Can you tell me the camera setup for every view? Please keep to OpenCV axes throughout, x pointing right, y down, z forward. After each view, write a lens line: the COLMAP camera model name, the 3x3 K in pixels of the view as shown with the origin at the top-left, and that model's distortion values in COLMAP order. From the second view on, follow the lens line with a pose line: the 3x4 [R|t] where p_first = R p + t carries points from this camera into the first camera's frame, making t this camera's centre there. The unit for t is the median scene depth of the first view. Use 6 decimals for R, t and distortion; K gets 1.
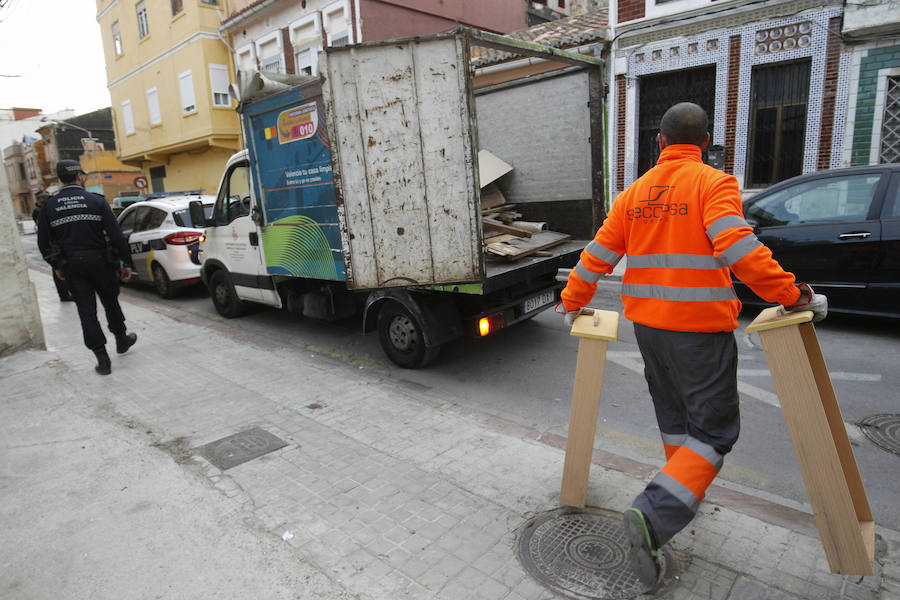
lens RADIAL K [[520.2, 0, 445.5], [0, 520.2, 303.0], [0, 0, 1]] dist [-0.034873, 0.003706]
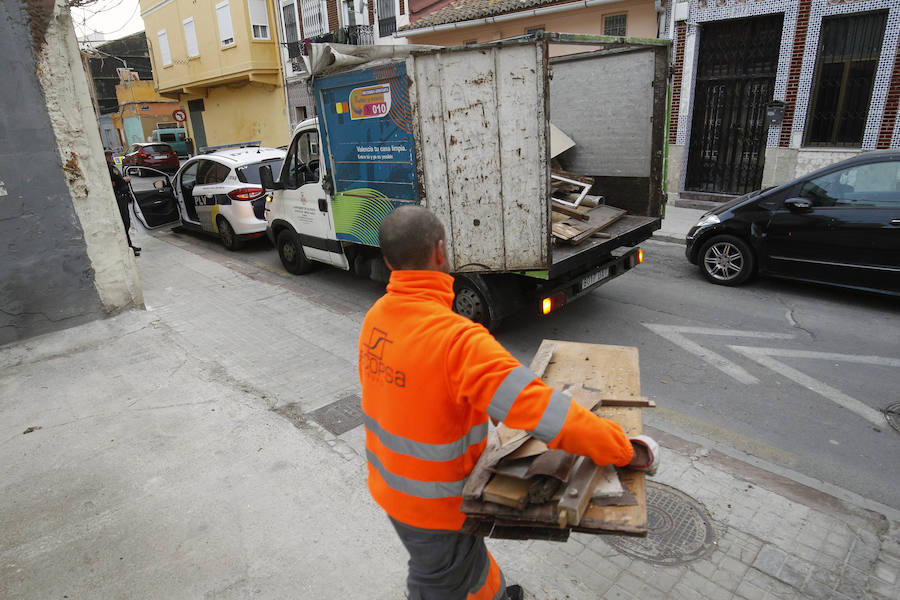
lens RADIAL K [[523.7, 0, 449.7], [0, 523.7, 304.2], [0, 0, 1]] dist [-0.031507, 0.000991]
pose [[0.998502, 0.023017, -0.049641, -0.064478], [-0.016143, 0.990757, 0.134682, -0.087961], [0.052282, -0.133679, 0.989645, -0.093854]]
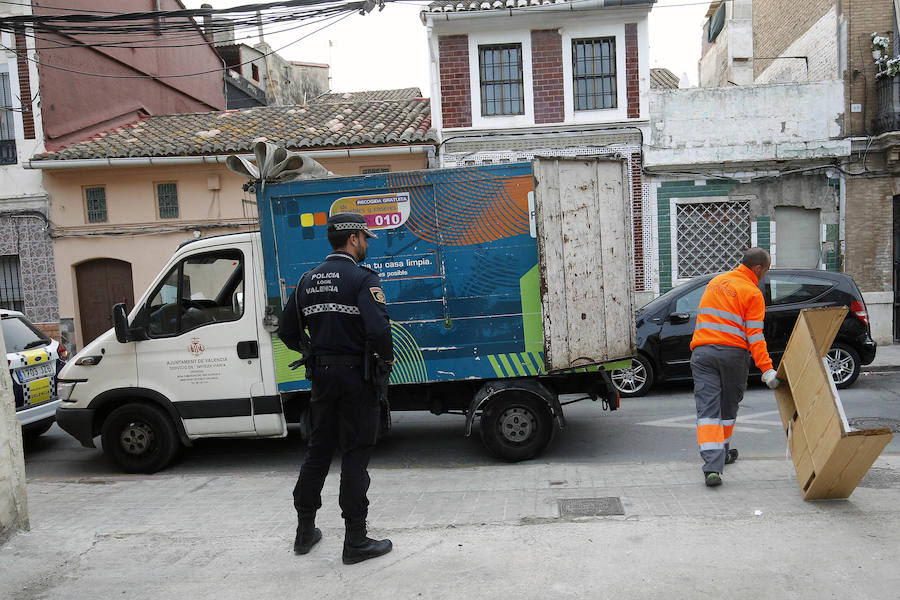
lens RADIAL K [[718.5, 0, 508.1], [0, 718.5, 345.3], [0, 0, 1]] dist [-0.016564, -0.002710]
pose [[0.767857, -0.043947, 0.639112, -0.930737], [0.149915, 0.982270, -0.112570, 0.057495], [-0.622833, 0.182250, 0.760831, -0.059413]]
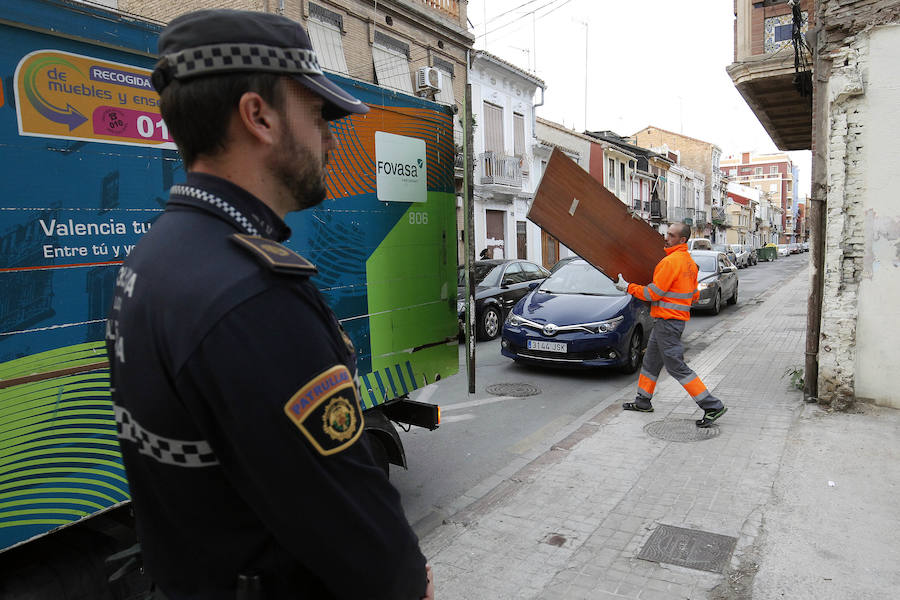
lens RADIAL K [[595.5, 0, 492.5], [0, 595.5, 313.6], [0, 0, 1]] dist [-0.029975, -0.000193]
pose [[-0.204851, -0.053750, 0.977316, -0.801209], [0.248721, 0.962857, 0.105088, -0.176158], [-0.946665, 0.264607, -0.183874, 0.878220]]
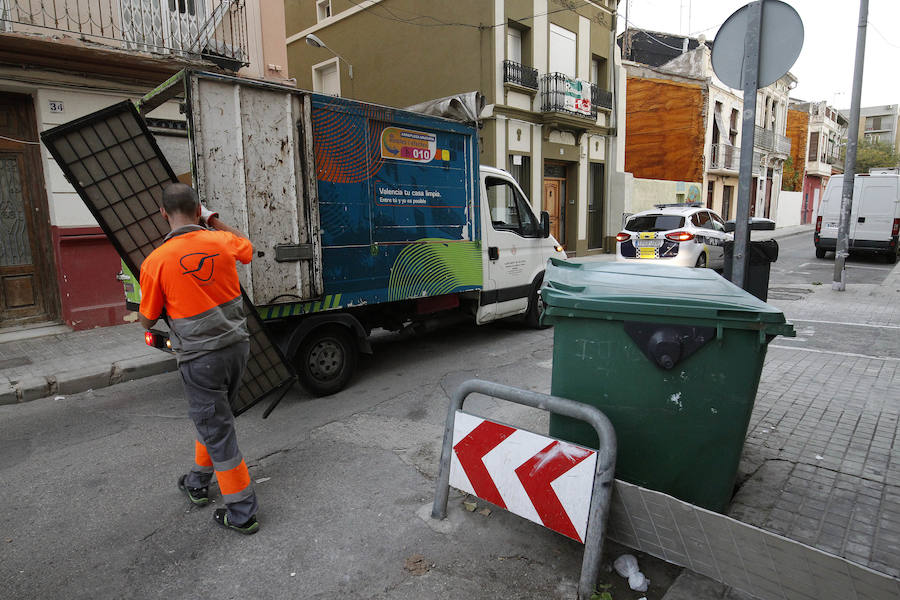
lens RADIAL K [[523.7, 0, 449.7], [0, 523.7, 304.2], [0, 0, 1]] dist [-0.031507, 0.000991]
pose [[0.022316, -0.061399, 0.997864, -1.354270], [0.229442, 0.971786, 0.054663, -0.080608], [-0.973067, 0.227732, 0.035774, 0.967717]]
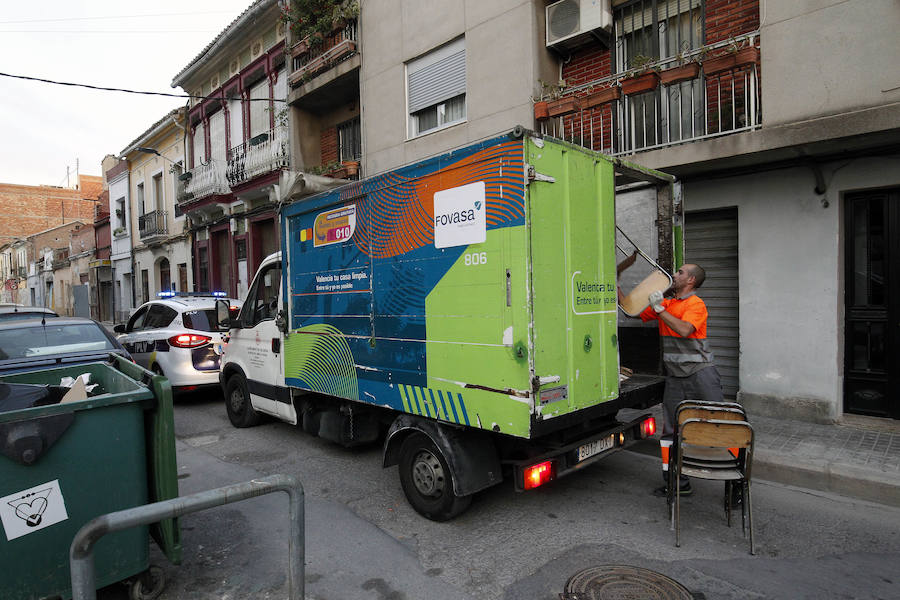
lens RADIAL K [[523.7, 0, 449.7], [0, 523.7, 304.2], [0, 0, 1]] dist [-0.031507, 0.000991]
pose [[0.995462, 0.061388, -0.072710, -0.004309], [-0.075301, 0.975340, -0.207463, -0.033651], [0.058181, 0.211997, 0.975537, 0.131039]]
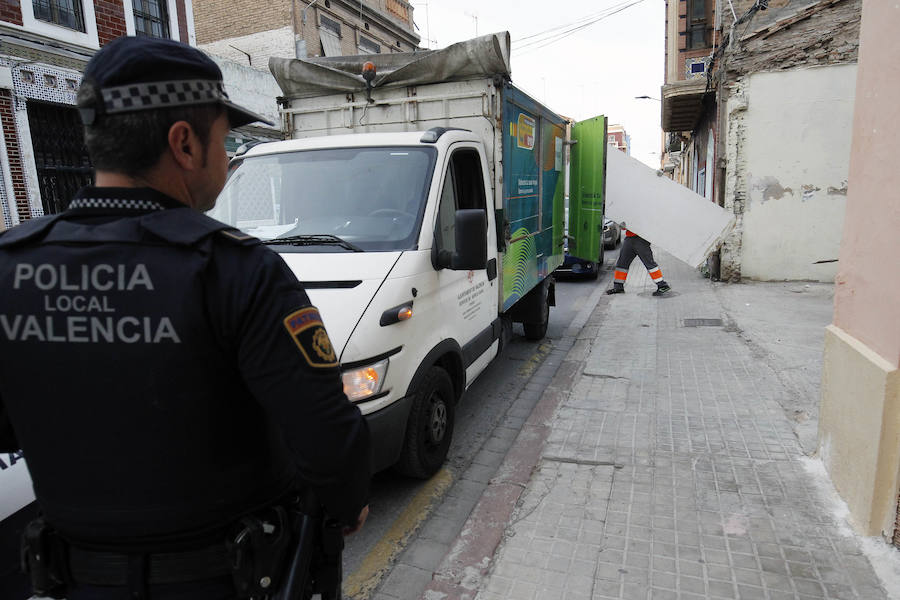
lens RADIAL K [[523.7, 0, 449.7], [0, 523.7, 304.2], [0, 0, 1]] dist [-0.031507, 0.000991]
pose [[-0.345998, -0.107123, 0.932100, -1.210595], [0.266090, 0.941466, 0.206973, -0.289550], [-0.899712, 0.319635, -0.297241, 1.554333]]
